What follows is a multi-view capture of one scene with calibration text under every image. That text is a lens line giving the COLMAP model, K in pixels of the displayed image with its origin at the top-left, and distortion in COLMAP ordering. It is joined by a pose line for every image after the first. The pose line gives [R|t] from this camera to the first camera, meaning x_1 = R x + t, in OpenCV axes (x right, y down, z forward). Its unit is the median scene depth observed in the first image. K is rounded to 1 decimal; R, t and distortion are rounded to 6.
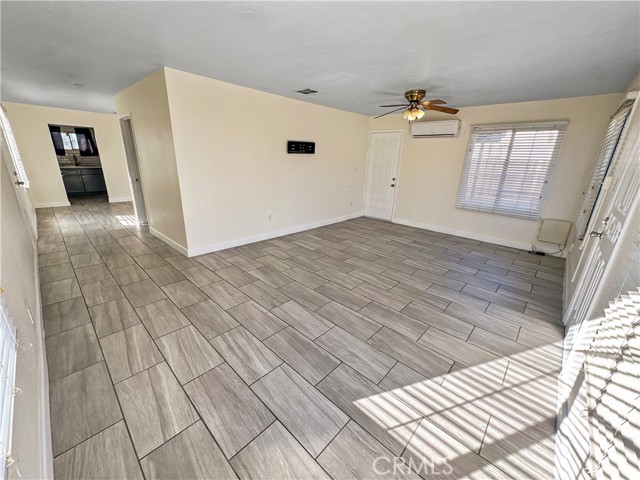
lens RADIAL K [[255.0, 0, 320.0], [0, 255.0, 240.0], [0, 0, 1]] dist [-0.004478, 0.000312]
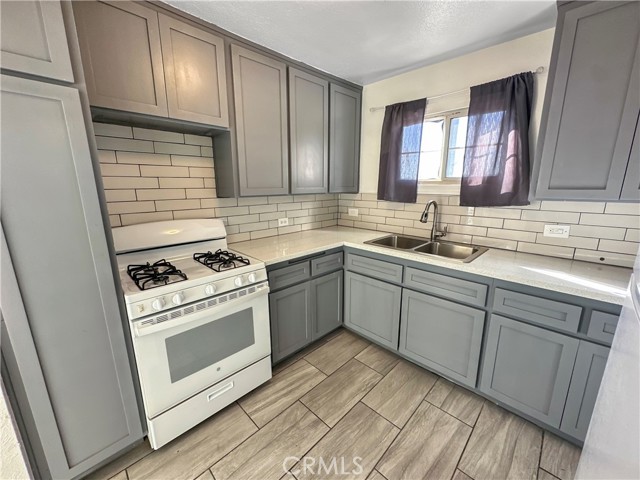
lens RADIAL K [[255.0, 0, 320.0], [0, 255.0, 240.0], [0, 0, 1]] dist [-0.004478, 0.000312]
pose [[-0.029412, 0.184243, -0.982441, -0.120960], [-0.312251, 0.931985, 0.184129, -0.053272], [0.949544, 0.312183, 0.030118, 0.153828]]
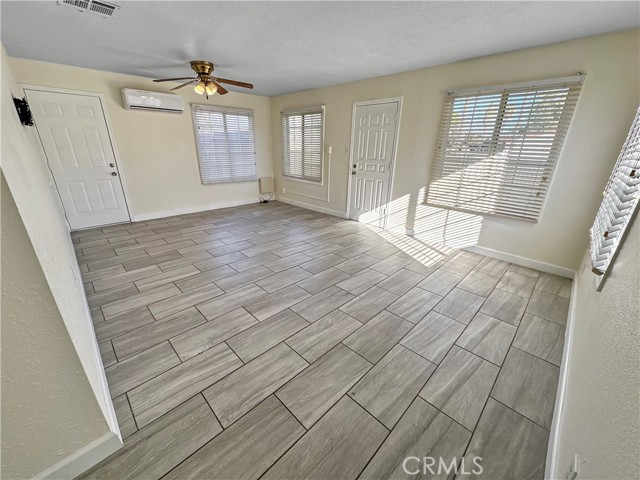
lens RADIAL K [[255.0, 0, 320.0], [0, 255.0, 240.0], [0, 0, 1]] dist [-0.004478, 0.000312]
pose [[0.036067, -0.377960, 0.925119, -0.904245], [0.289864, 0.889882, 0.352263, -0.273690], [-0.956388, 0.255453, 0.141652, 0.801873]]
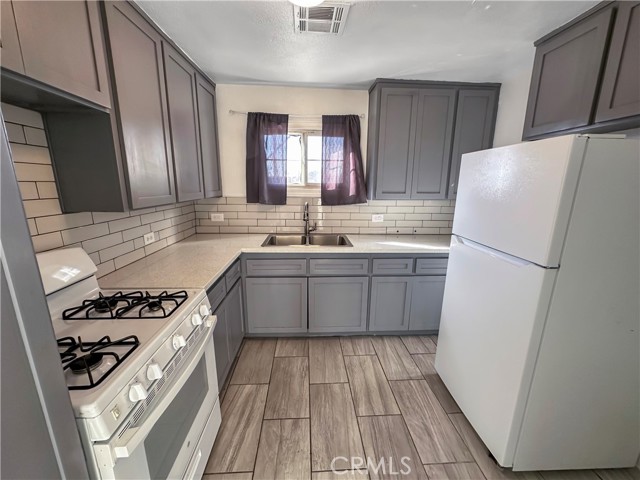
lens RADIAL K [[255.0, 0, 320.0], [0, 255.0, 240.0], [0, 0, 1]] dist [-0.004478, 0.000312]
pose [[0.723488, 0.132129, -0.677575, -0.126521], [-0.208996, 0.977374, -0.032567, -0.048771], [0.657941, 0.165172, 0.734733, 0.135617]]
